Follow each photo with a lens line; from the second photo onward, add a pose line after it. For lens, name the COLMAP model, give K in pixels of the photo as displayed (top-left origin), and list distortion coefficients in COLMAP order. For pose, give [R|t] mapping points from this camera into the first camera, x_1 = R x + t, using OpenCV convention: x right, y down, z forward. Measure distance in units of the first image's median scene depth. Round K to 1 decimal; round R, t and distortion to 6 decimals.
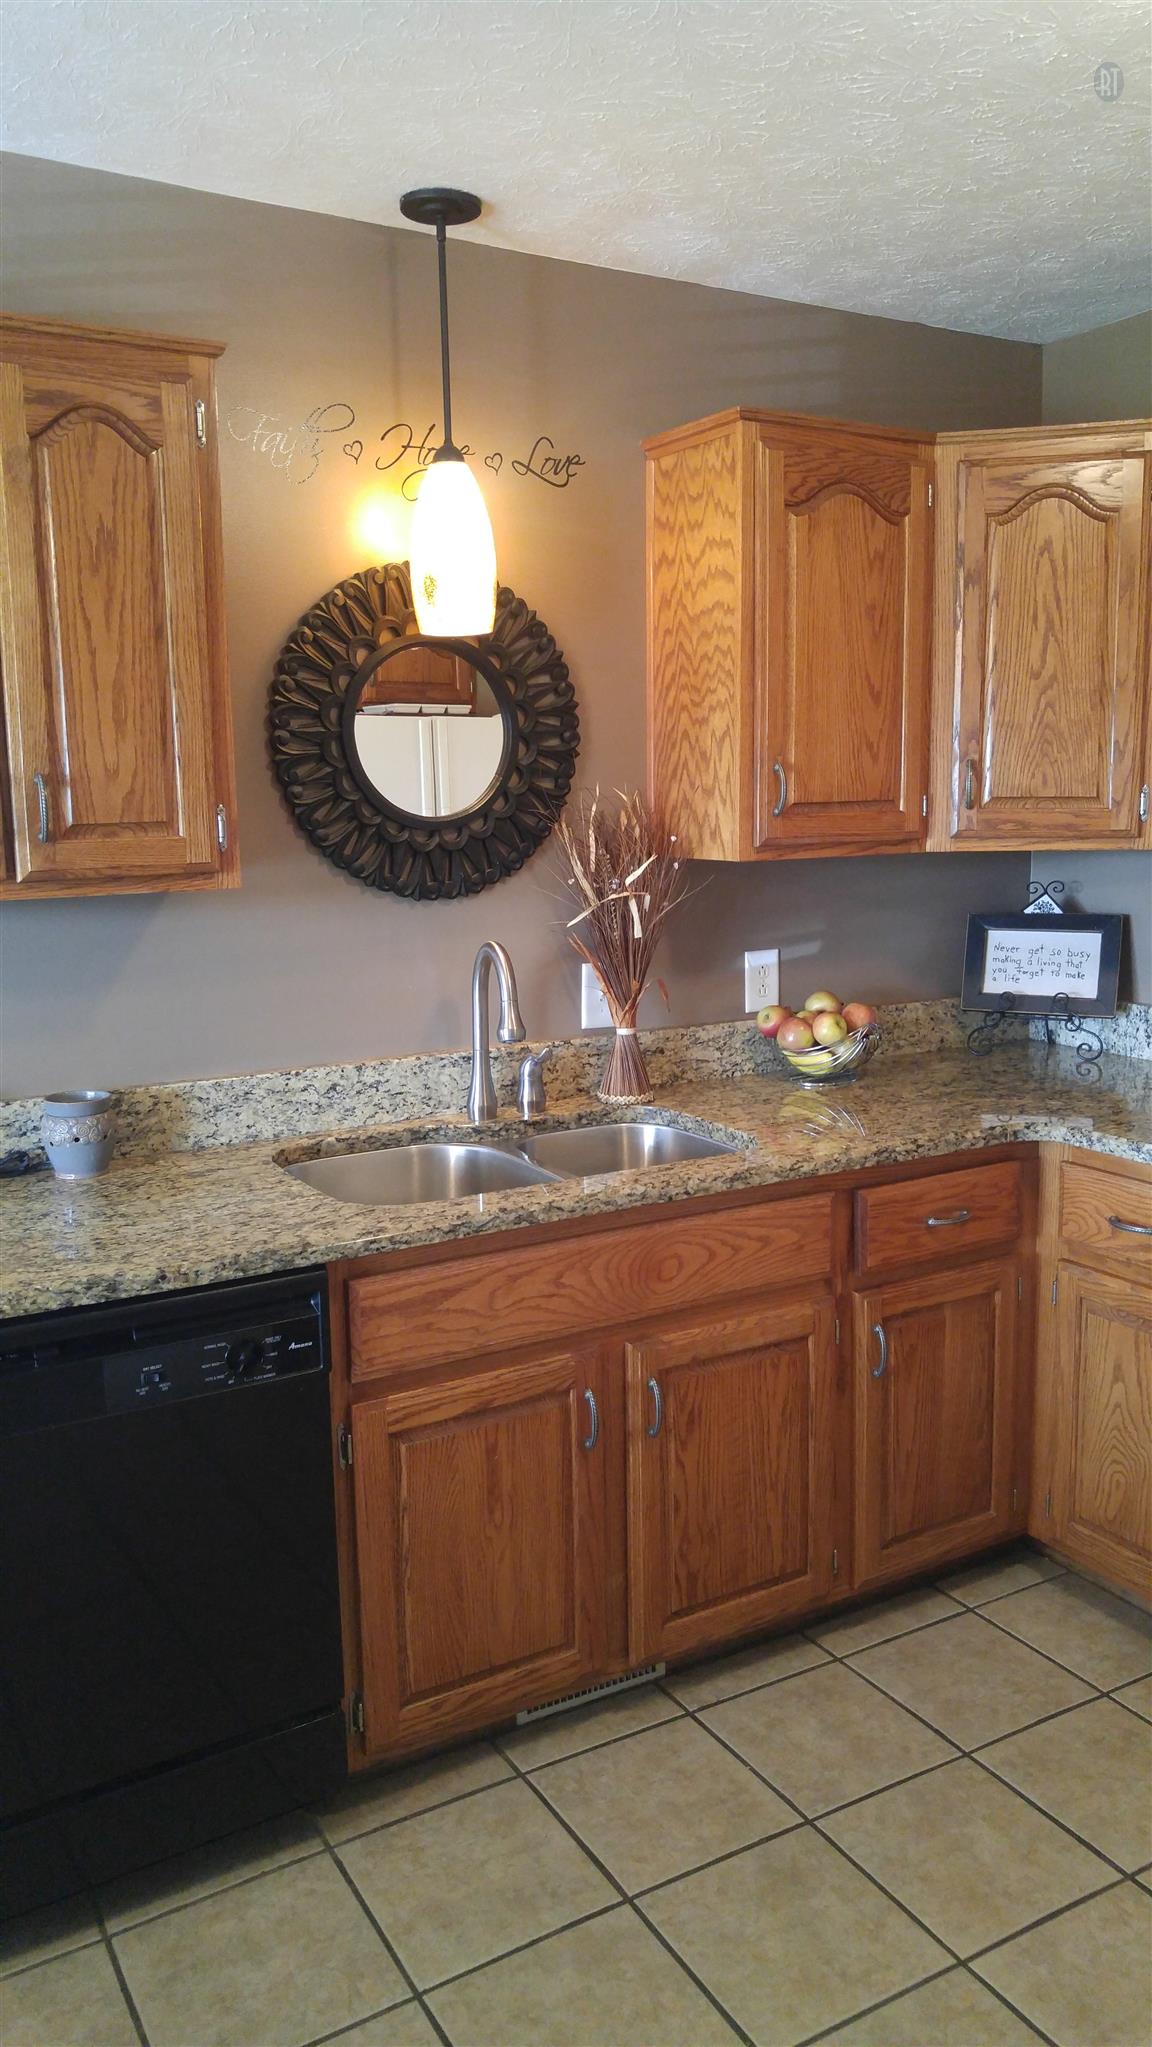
lens RADIAL K [[1545.1, 0, 576.0], [0, 1545.1, 1023.5], [0, 0, 1]] dist [-0.028311, -0.009731]
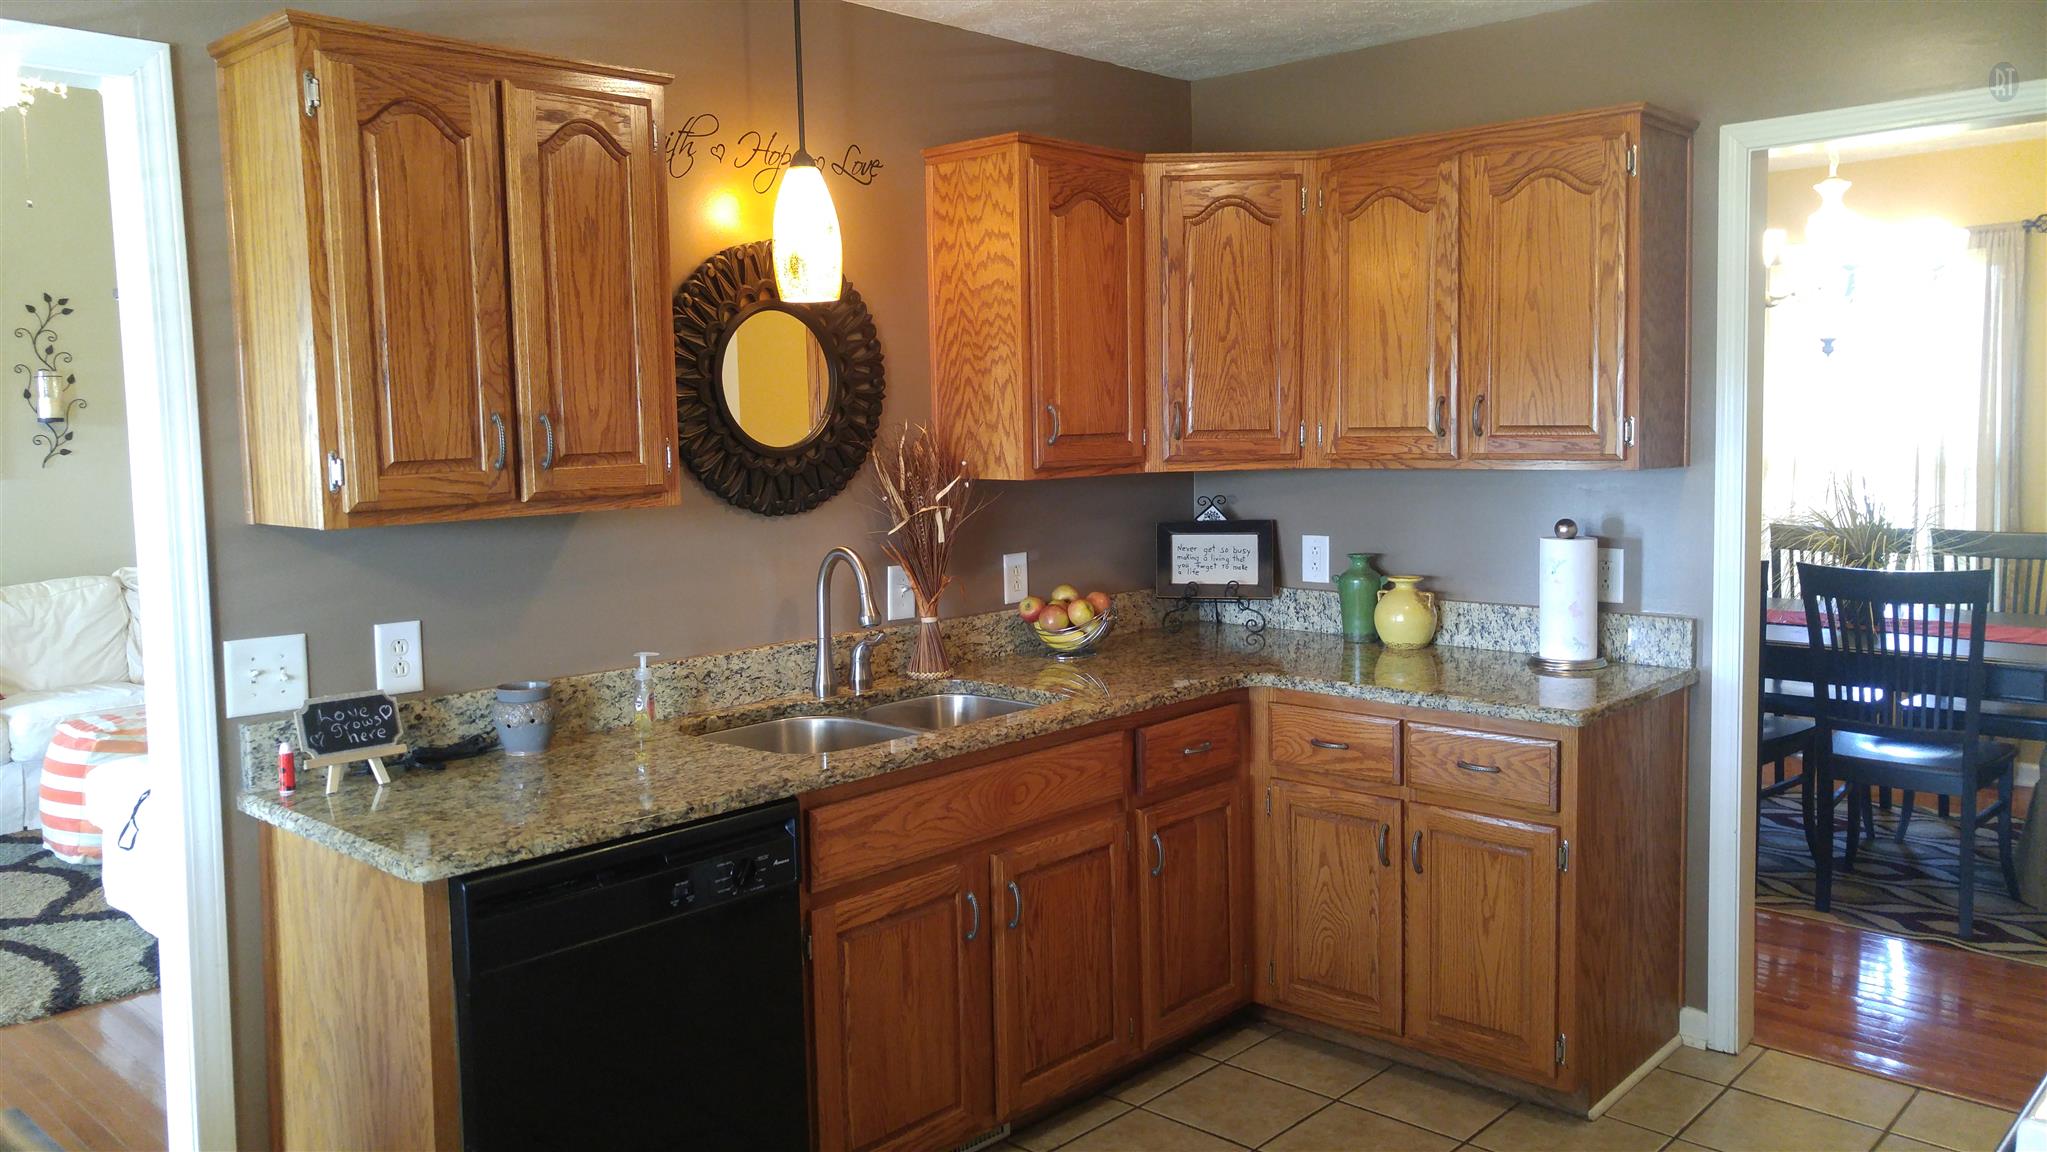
lens RADIAL K [[1580.7, 0, 1027.4], [0, 1580.7, 540.0], [0, 0, 1]] dist [0.009066, -0.001770]
pose [[0.954586, -0.025181, 0.296869, -0.284689], [0.048462, 0.996275, -0.071327, 0.037626], [-0.293967, 0.082474, 0.952251, -0.245021]]
